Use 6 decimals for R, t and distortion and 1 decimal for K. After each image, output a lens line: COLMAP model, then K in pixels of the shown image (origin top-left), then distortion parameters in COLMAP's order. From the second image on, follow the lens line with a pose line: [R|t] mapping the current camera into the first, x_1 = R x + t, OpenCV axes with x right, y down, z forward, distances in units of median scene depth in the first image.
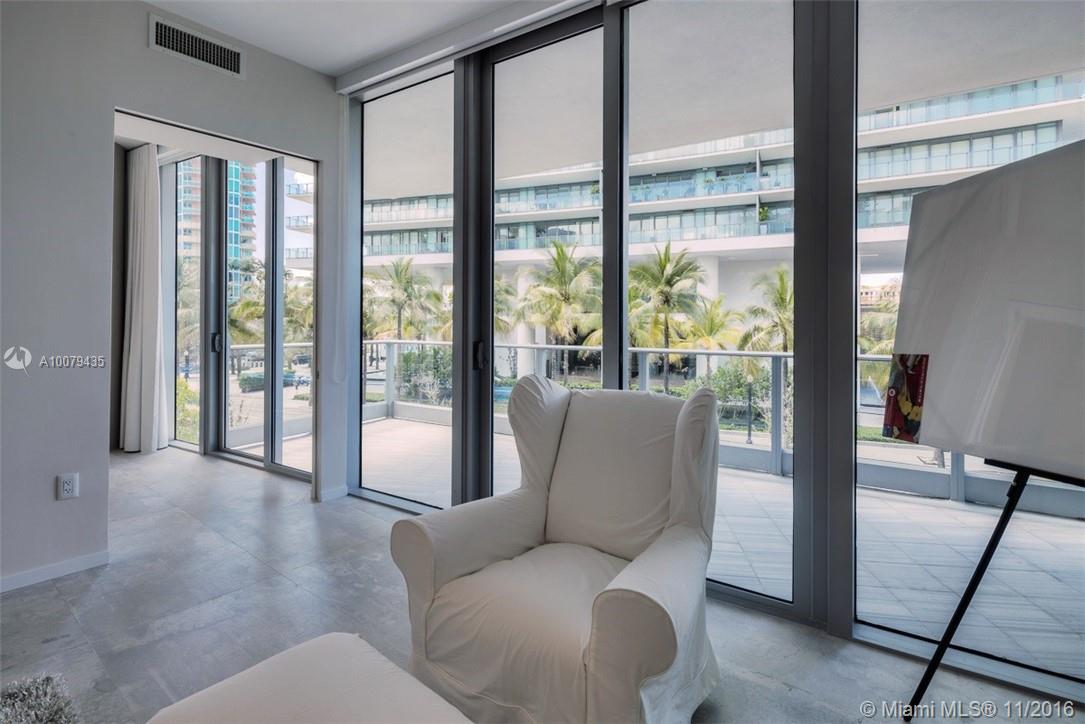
lens RADIAL K [[525.5, 0, 528.7], [0, 525.5, 313.9], [0, 0, 1]] dist [0.003605, -0.004077]
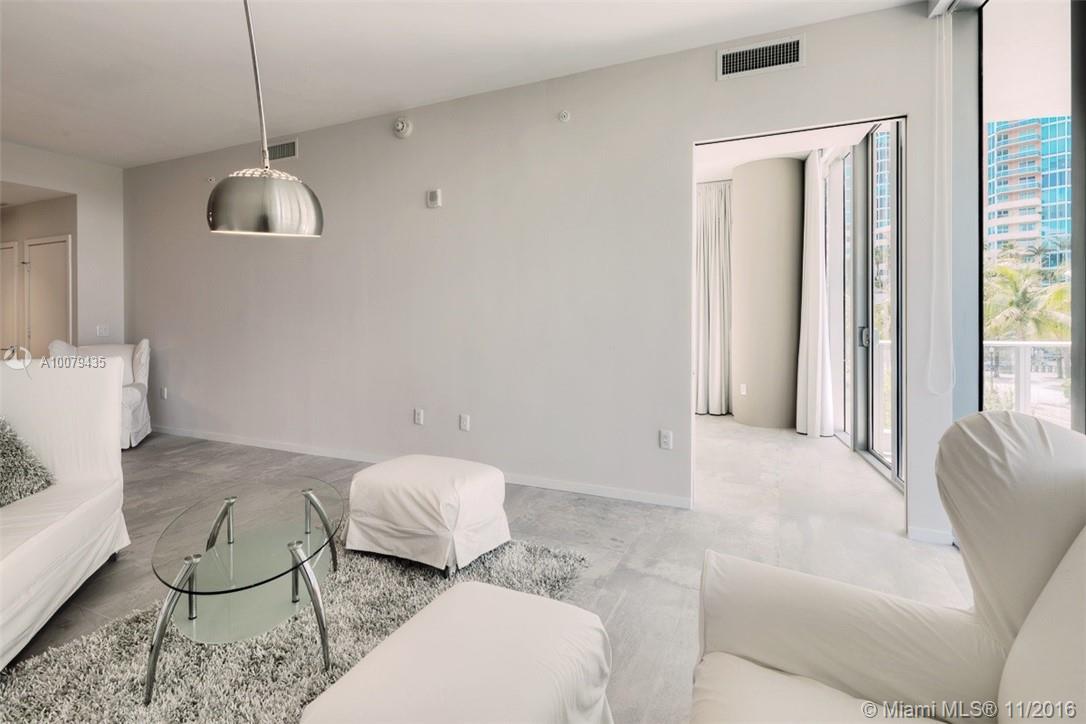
lens RADIAL K [[526.0, 0, 536.1], [0, 526.0, 312.3], [0, 0, 1]] dist [0.003605, -0.004077]
pose [[0.253263, -0.013825, -0.967299, 0.282256], [0.023116, 0.999699, -0.008236, 0.006284], [0.967121, -0.020274, 0.253507, 0.290701]]
